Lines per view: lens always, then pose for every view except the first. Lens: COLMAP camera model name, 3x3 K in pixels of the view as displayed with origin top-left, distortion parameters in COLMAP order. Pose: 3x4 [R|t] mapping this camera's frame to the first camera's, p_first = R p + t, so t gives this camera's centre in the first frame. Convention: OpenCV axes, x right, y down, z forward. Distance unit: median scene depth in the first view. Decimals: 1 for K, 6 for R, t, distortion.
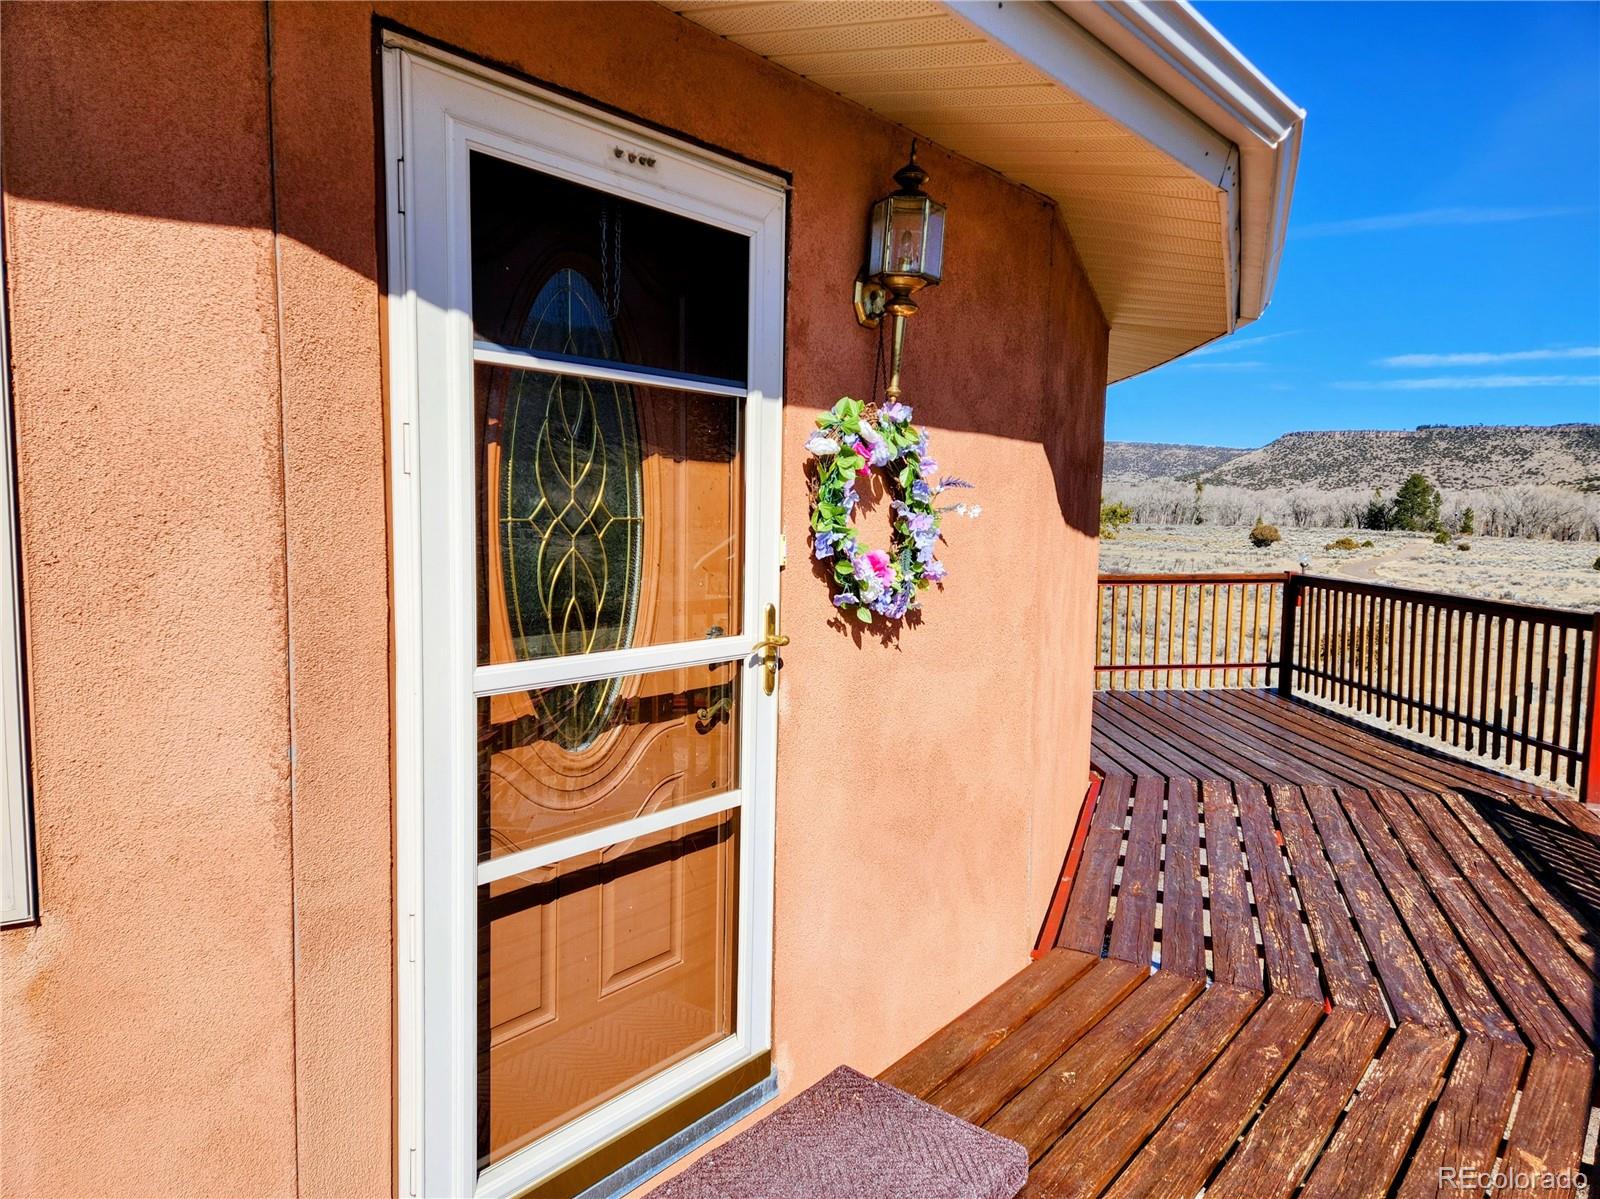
lens RADIAL K [[1069.0, 0, 768.8], [0, 1069.0, 597.7], [0, 0, 1]] dist [0.059184, -0.049429]
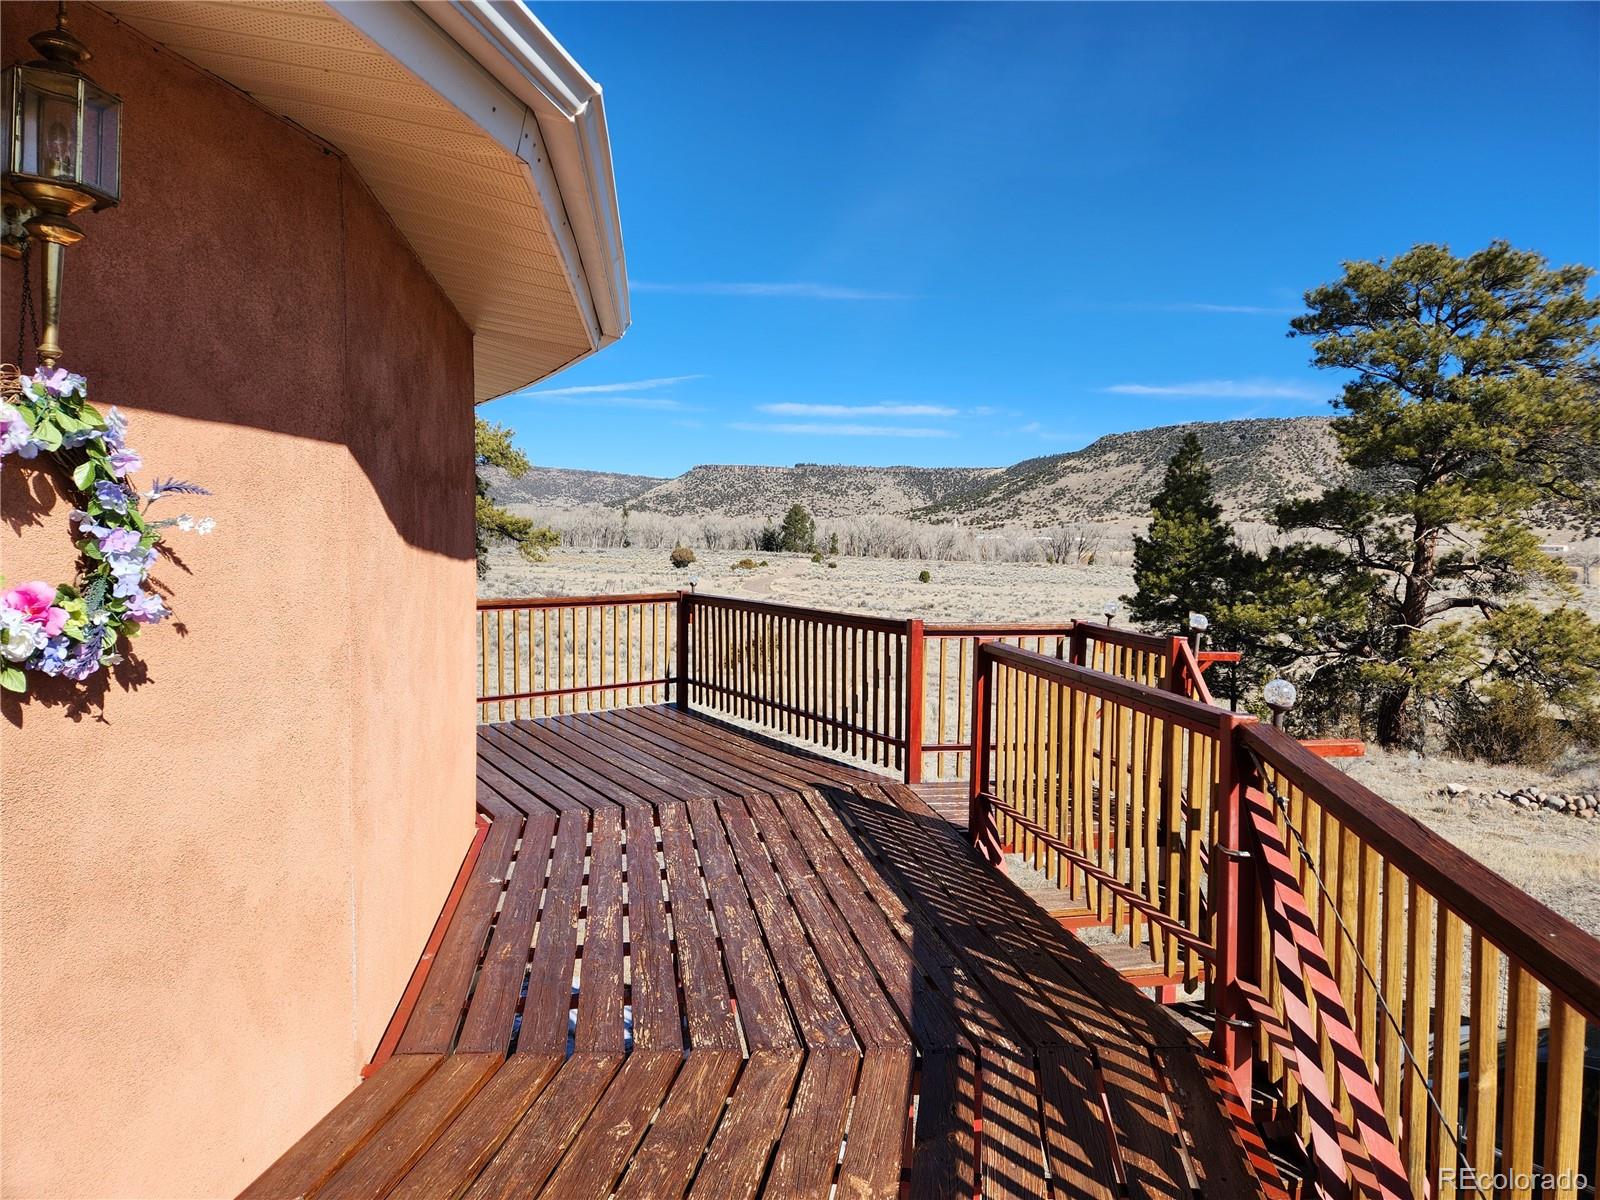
lens RADIAL K [[1069.0, 0, 783.9], [0, 1069.0, 585.7], [0, 0, 1]] dist [0.059184, -0.049429]
pose [[0.866173, -0.025692, 0.499083, 0.132199], [0.042321, 0.998861, -0.022029, -0.005234], [-0.497949, 0.040202, 0.866274, 0.129080]]
